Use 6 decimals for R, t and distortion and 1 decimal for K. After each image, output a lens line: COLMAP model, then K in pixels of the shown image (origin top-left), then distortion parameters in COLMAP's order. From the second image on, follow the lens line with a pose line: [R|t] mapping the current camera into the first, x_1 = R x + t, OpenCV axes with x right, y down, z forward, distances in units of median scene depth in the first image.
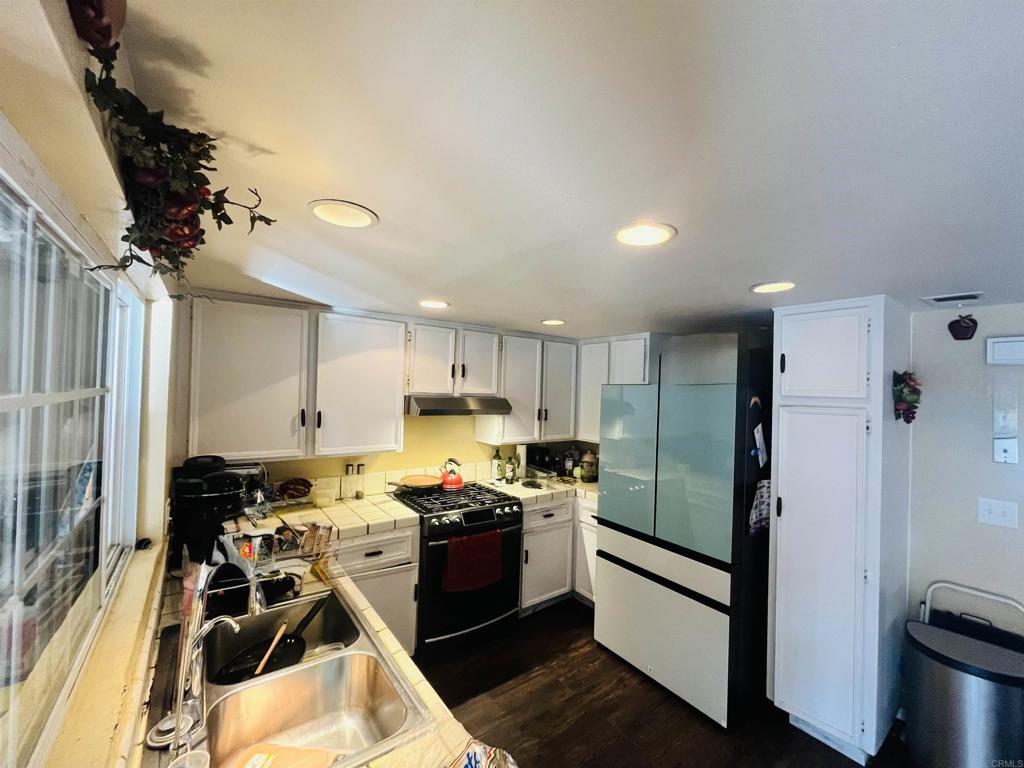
lens RADIAL K [[416.6, 0, 508.5], [0, 416.6, 386.2], [0, 0, 1]] dist [-0.001678, -0.000413]
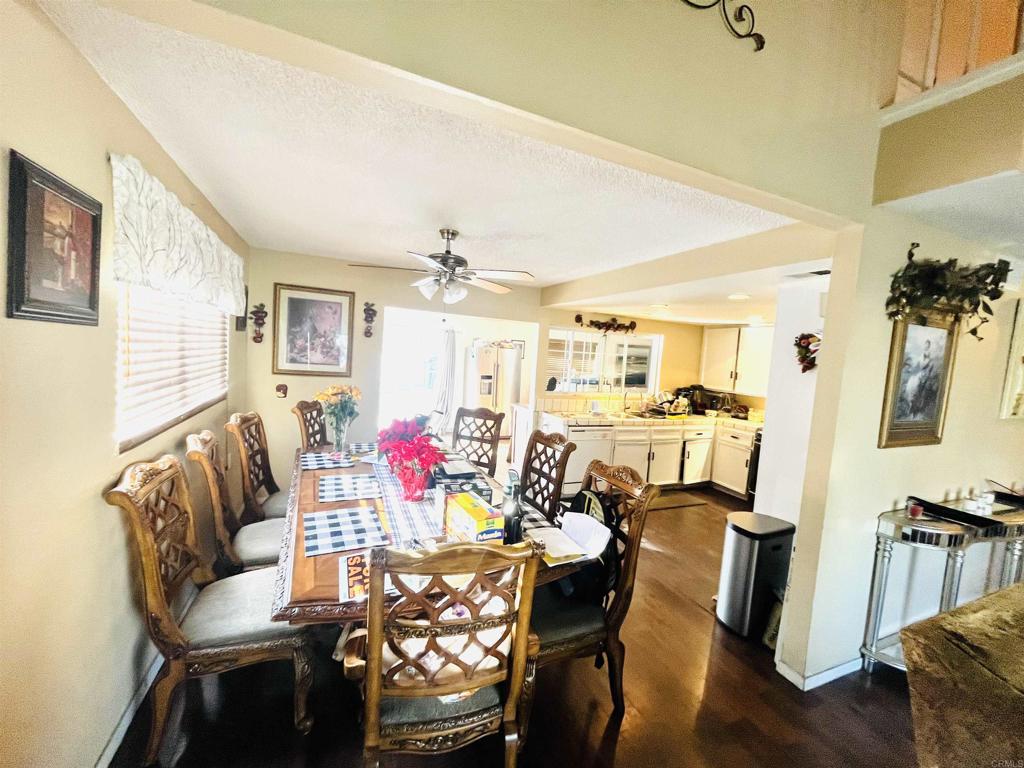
lens RADIAL K [[416.6, 0, 508.5], [0, 416.6, 386.2], [0, 0, 1]] dist [-0.001678, -0.000413]
pose [[-0.209599, 0.037956, -0.977050, 1.908799], [-0.061889, 0.996728, 0.051997, 0.088754], [0.975827, 0.071367, -0.206564, 0.253246]]
